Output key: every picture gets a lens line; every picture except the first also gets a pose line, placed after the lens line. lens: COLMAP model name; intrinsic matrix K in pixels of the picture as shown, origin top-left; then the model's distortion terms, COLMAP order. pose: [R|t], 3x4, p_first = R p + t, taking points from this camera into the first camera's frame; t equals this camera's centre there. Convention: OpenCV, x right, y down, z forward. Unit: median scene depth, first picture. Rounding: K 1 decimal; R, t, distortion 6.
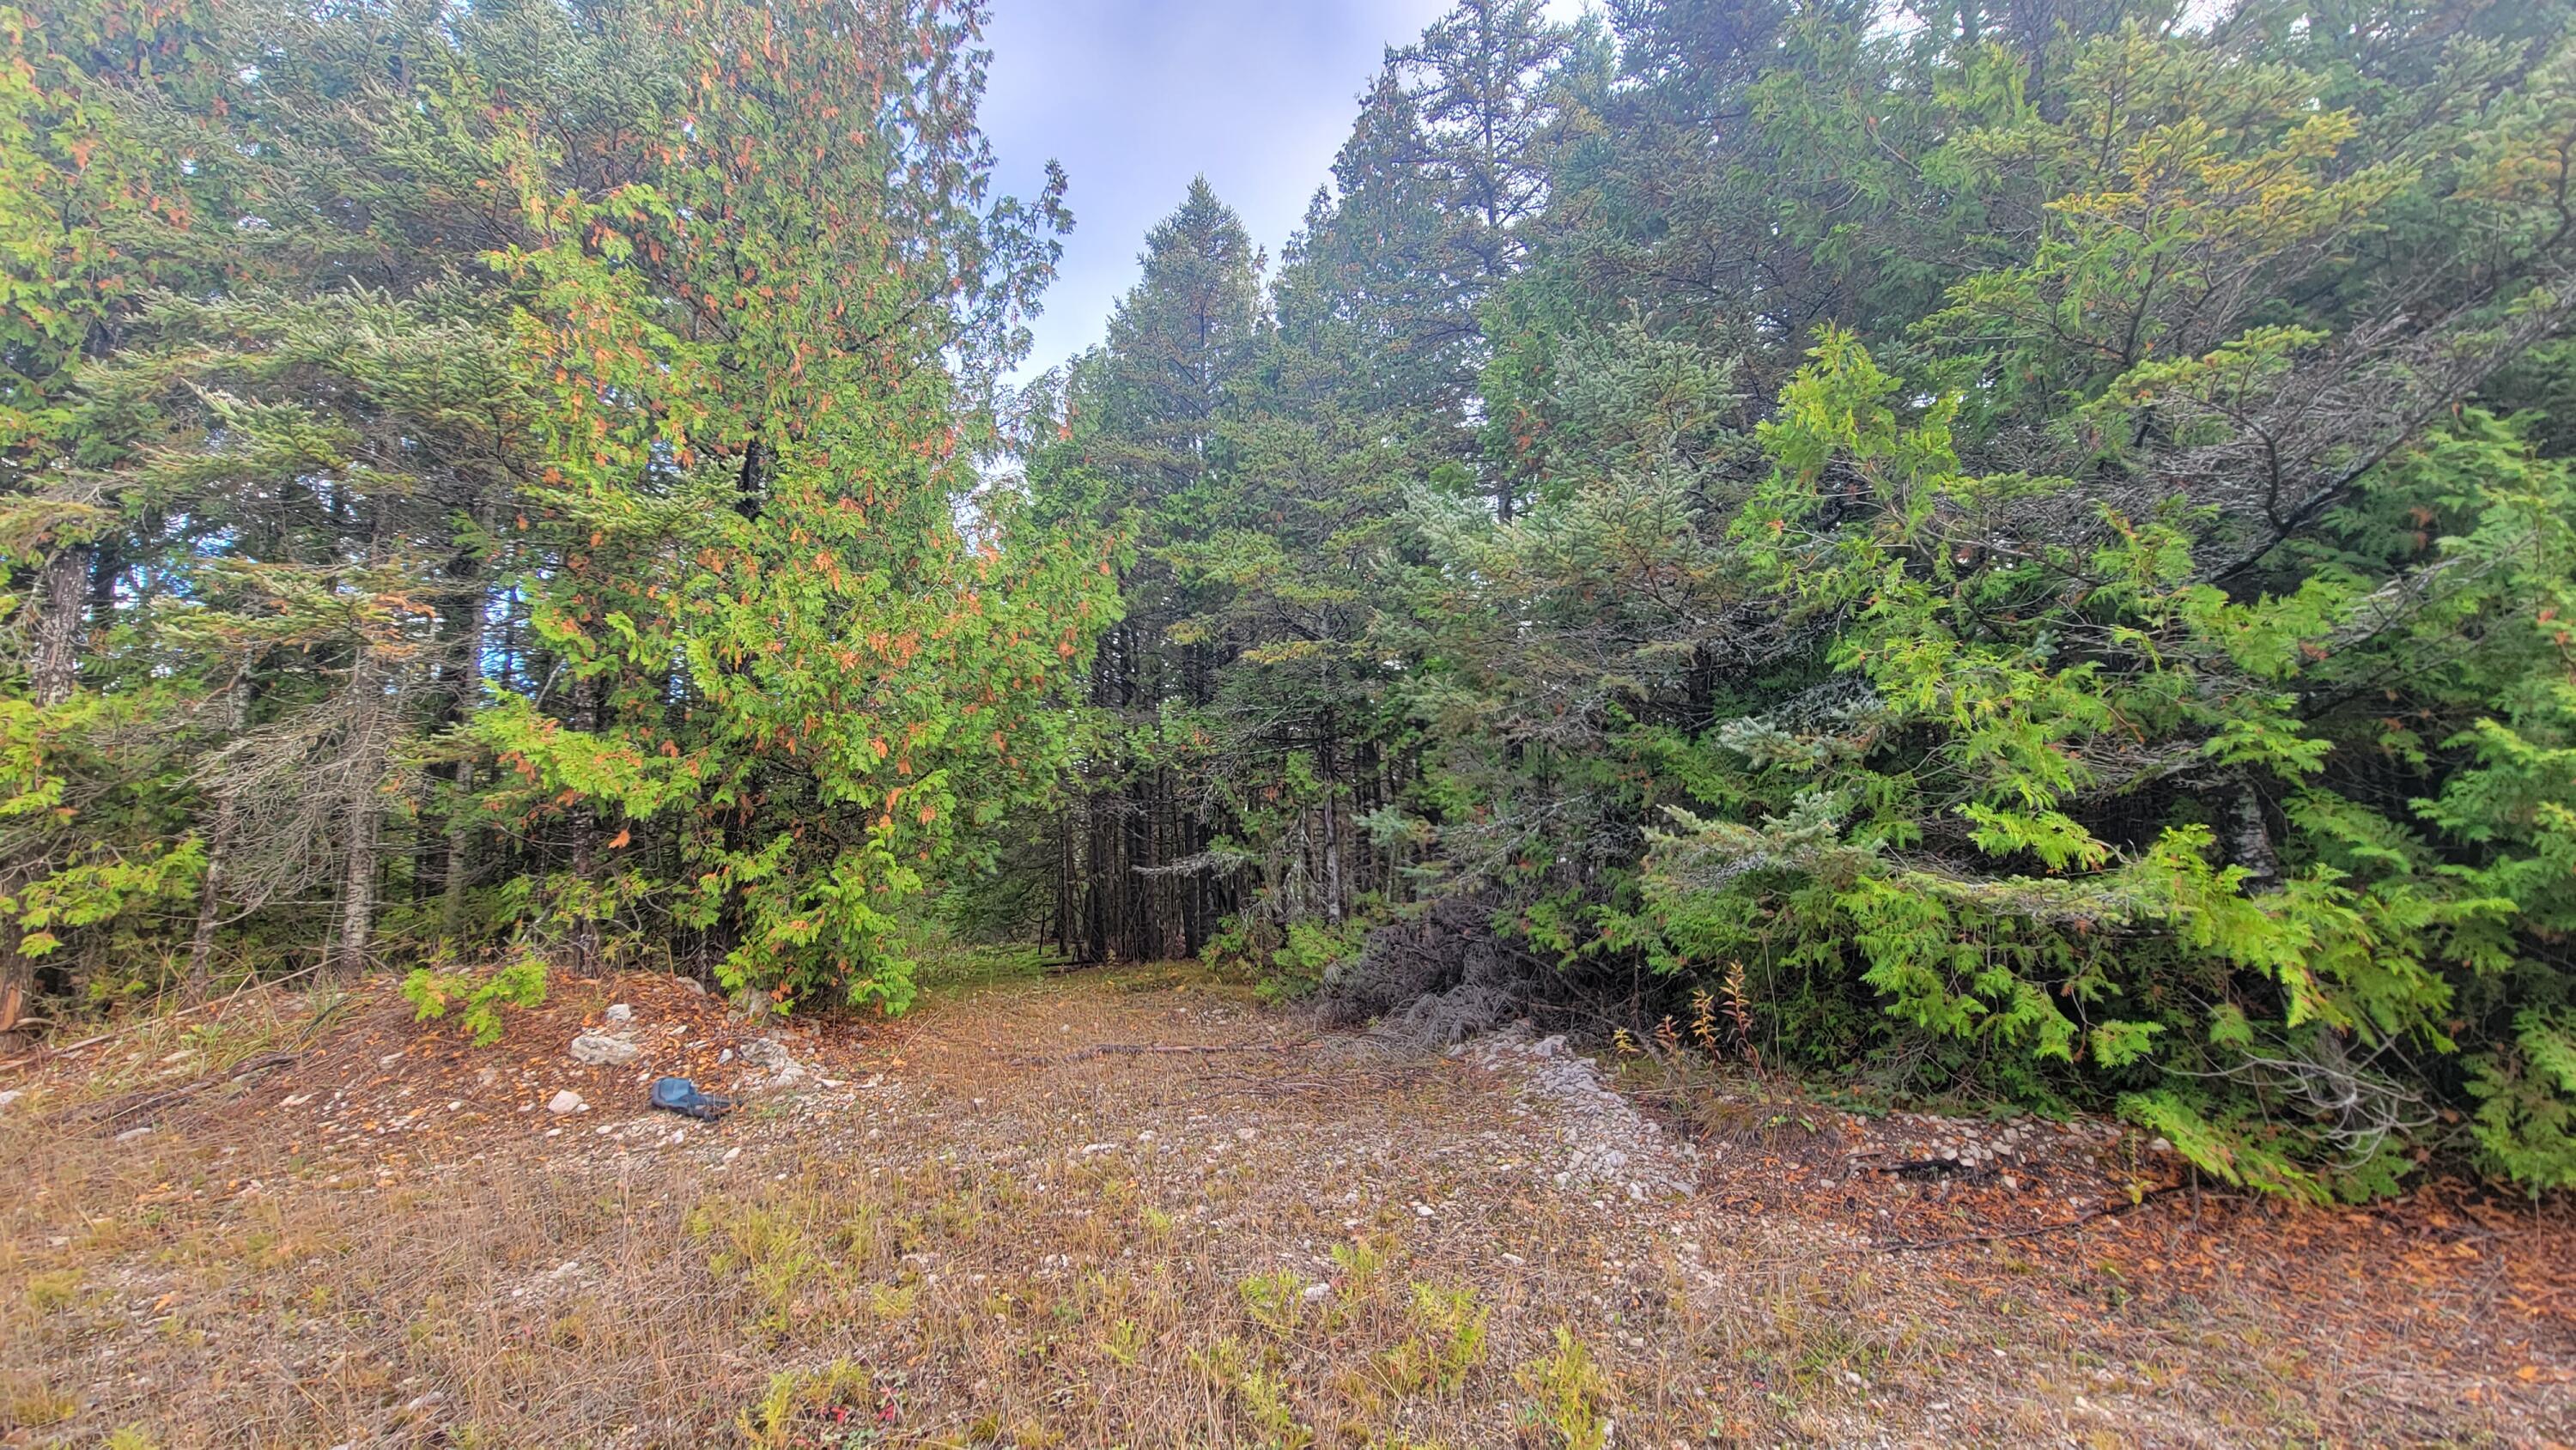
lens RADIAL K [[1056.2, 0, 1289.8], [0, 1056.2, 733.2], [0, 0, 1]] dist [-0.002004, -0.000524]
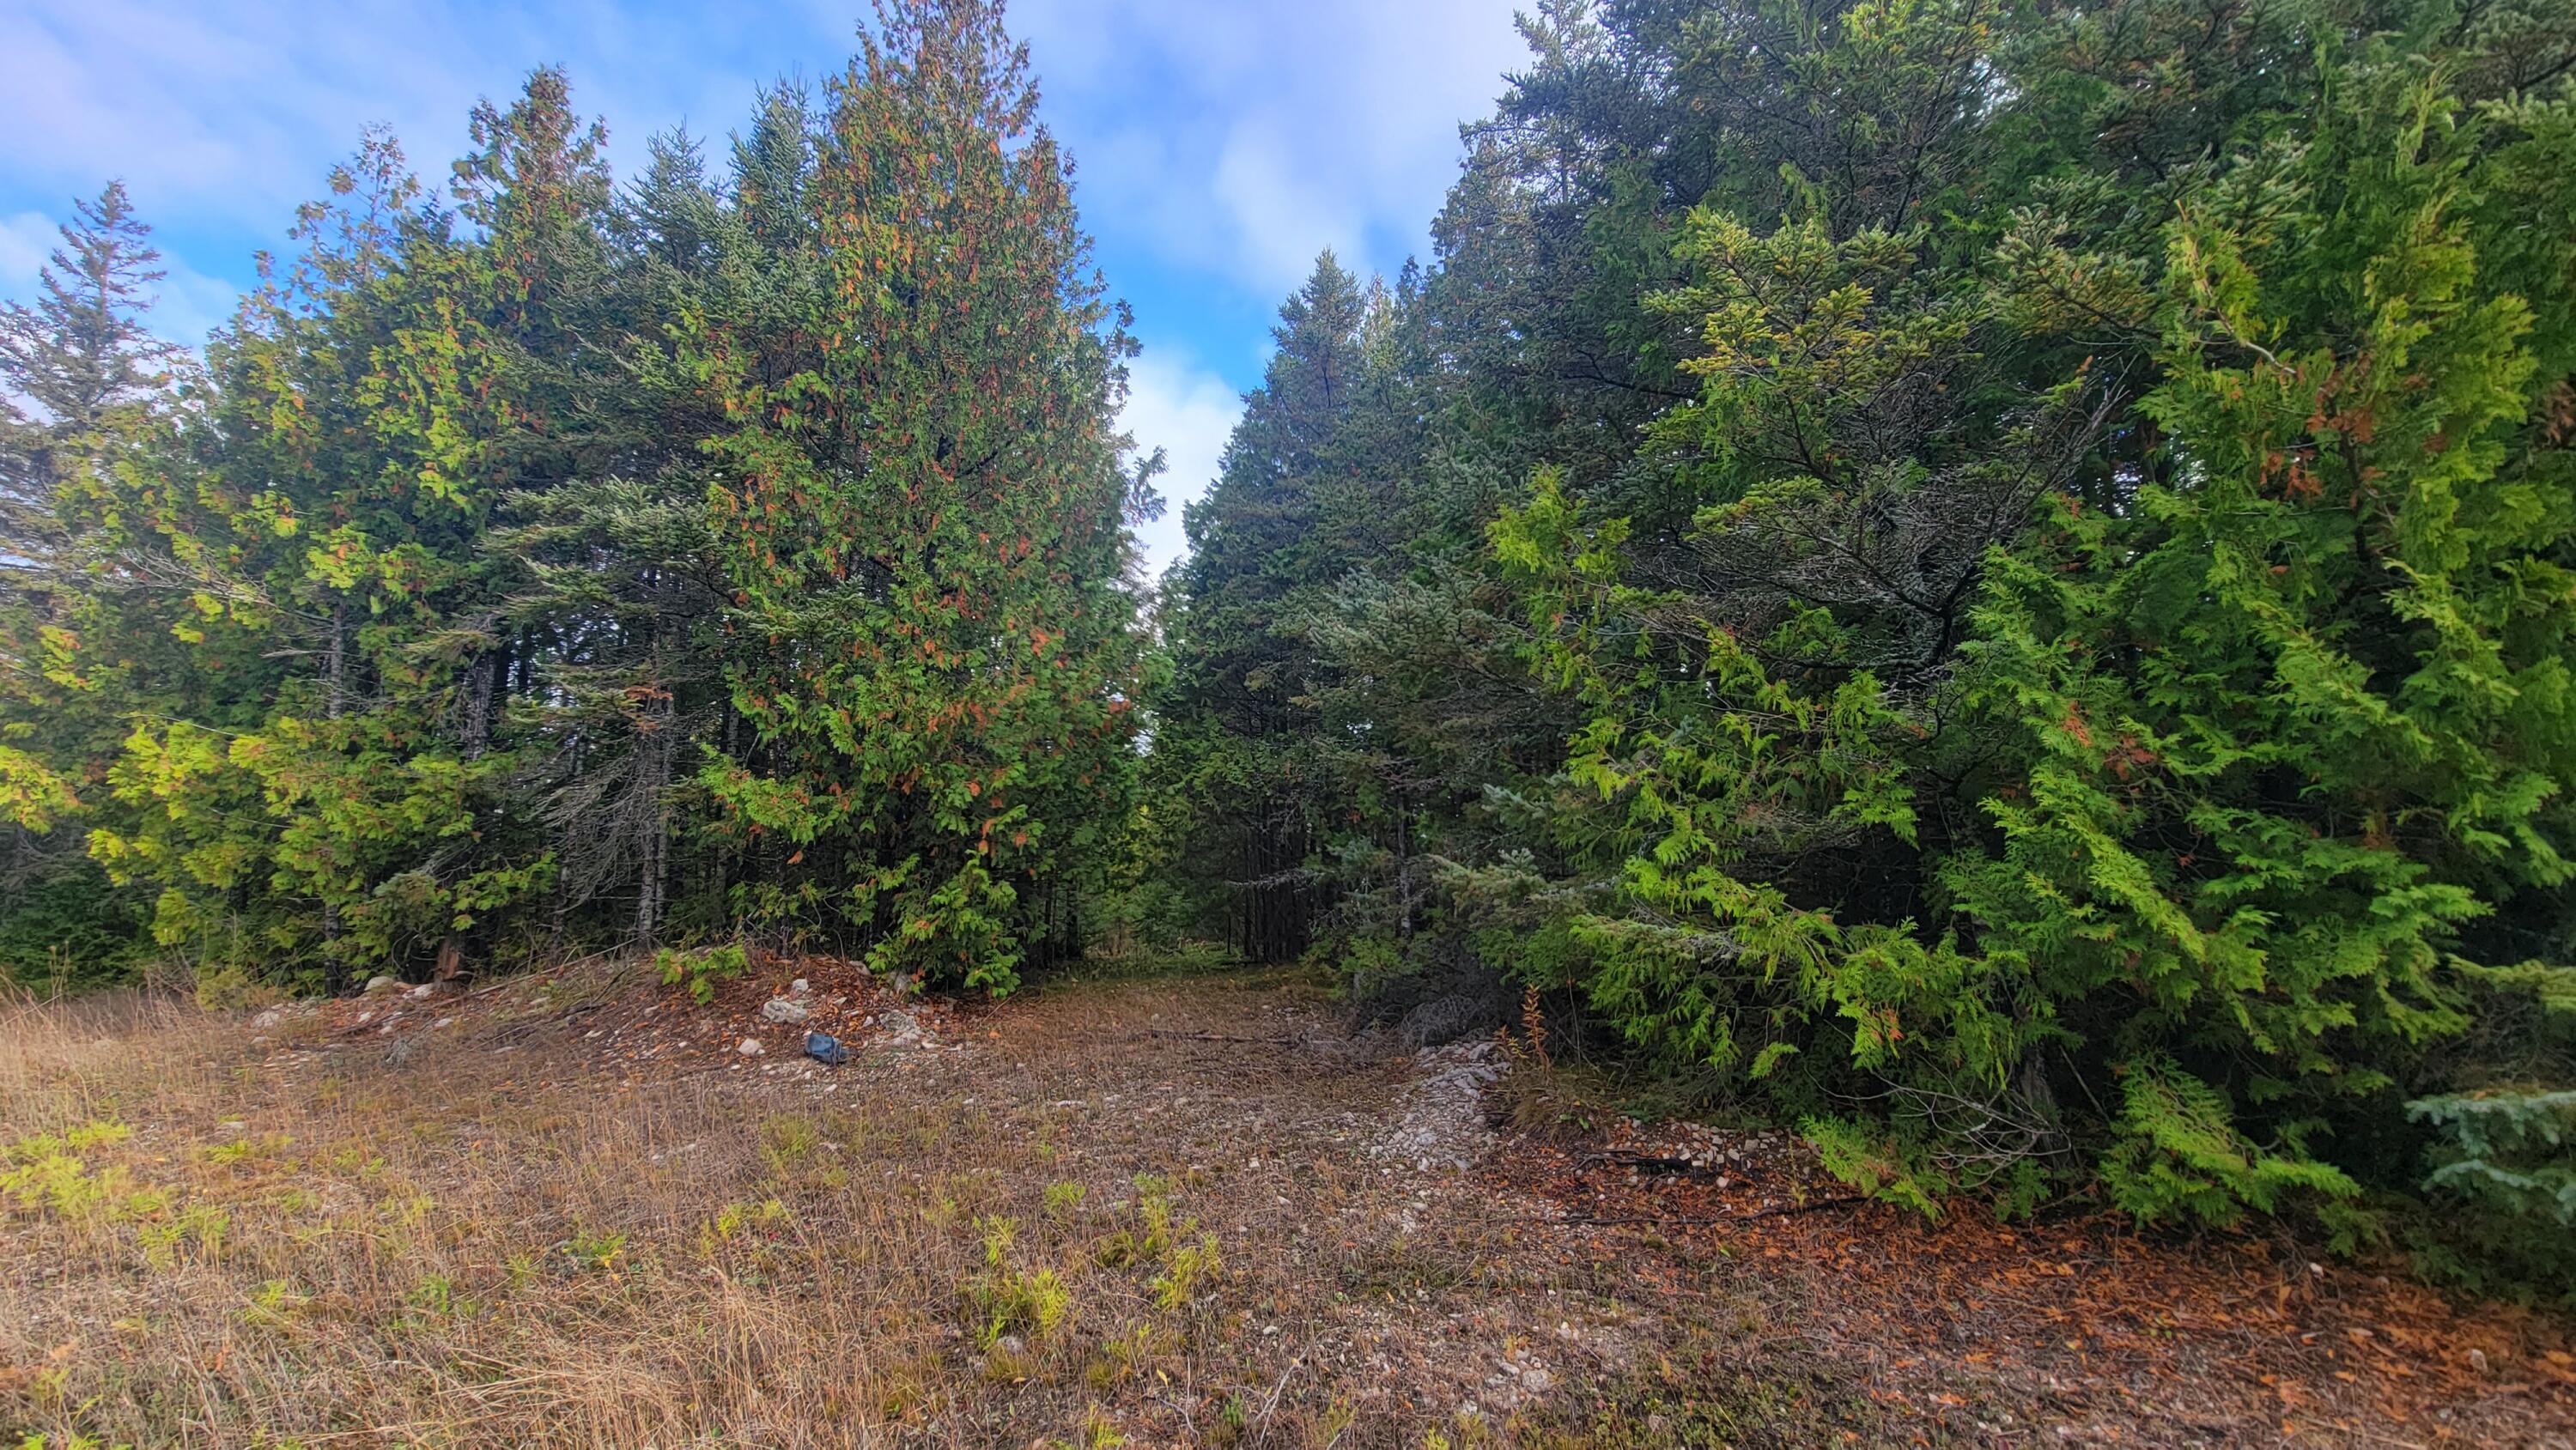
lens RADIAL K [[1056.2, 0, 1289.8], [0, 1056.2, 733.2], [0, 0, 1]] dist [-0.002004, -0.000524]
pose [[0.967640, -0.014804, -0.251899, 0.323019], [0.014254, 0.999890, -0.004007, -0.044690], [0.251931, 0.000287, 0.967745, -0.154169]]
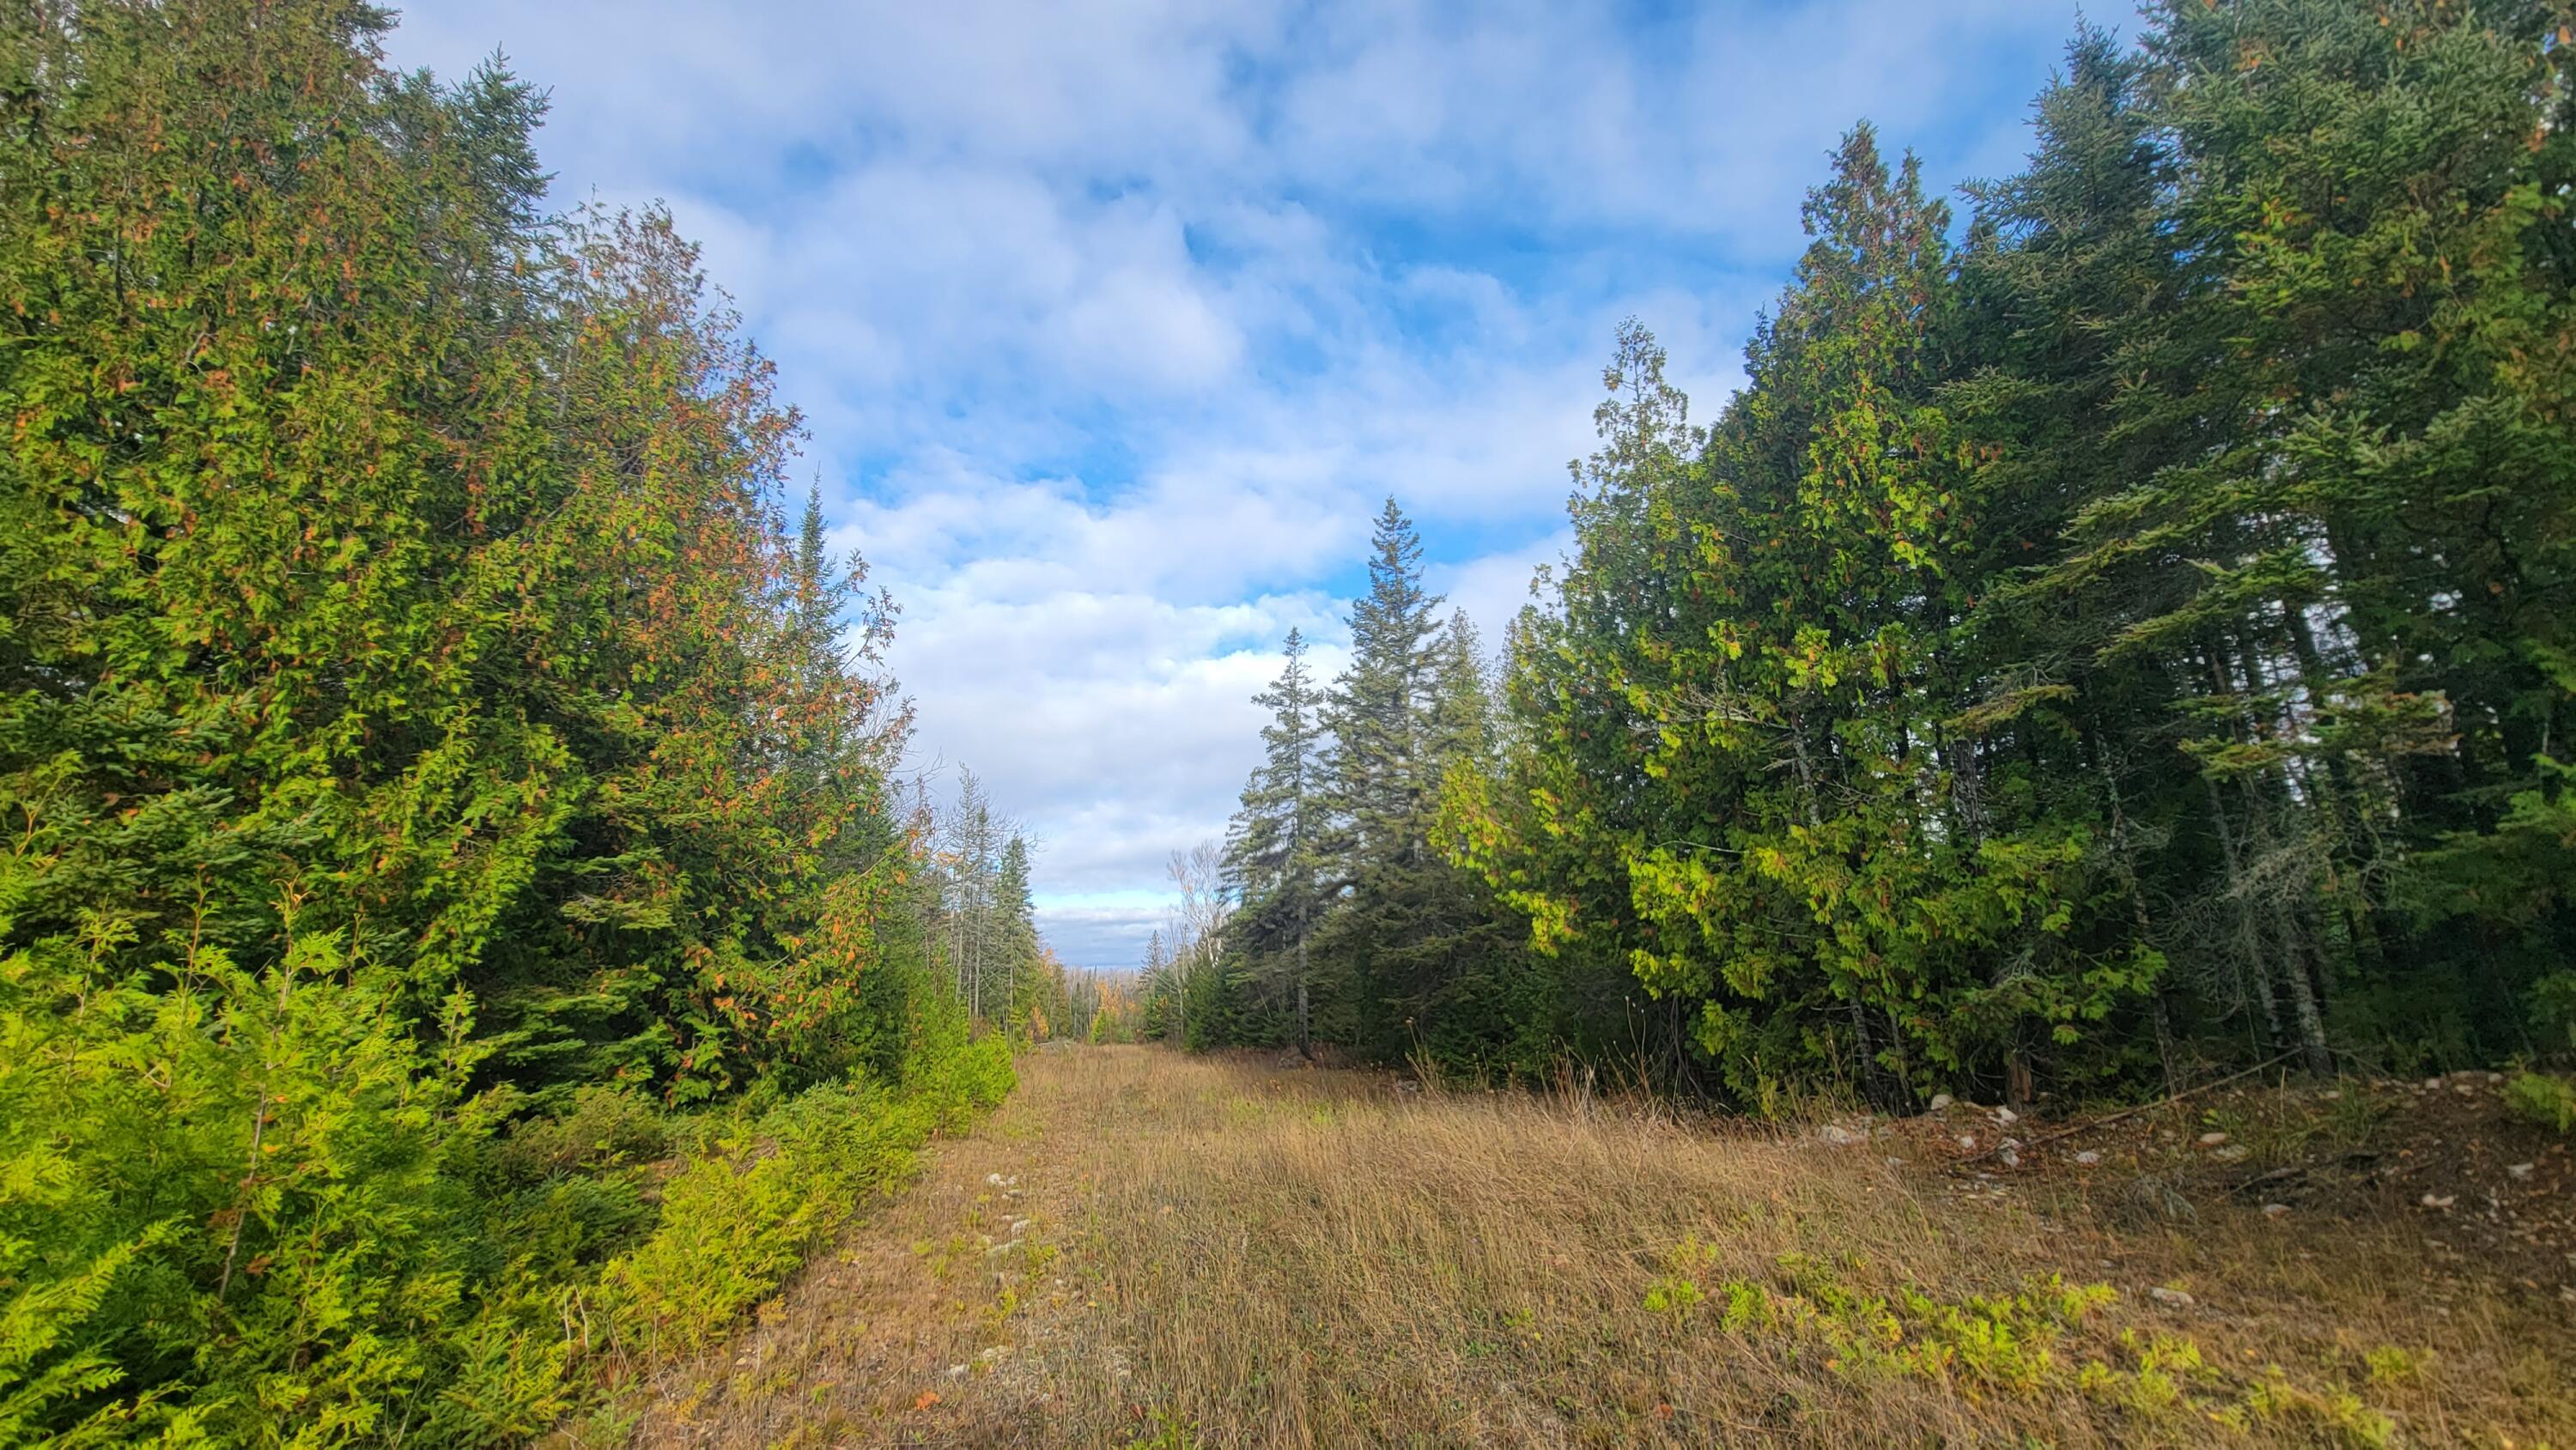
lens RADIAL K [[1056.2, 0, 1289.8], [0, 1056.2, 733.2], [0, 0, 1]] dist [-0.002004, -0.000524]
pose [[0.405460, -0.220104, -0.887218, -0.347162], [0.137771, 0.974206, -0.178723, -0.051690], [0.903671, -0.049768, 0.425325, -0.353797]]
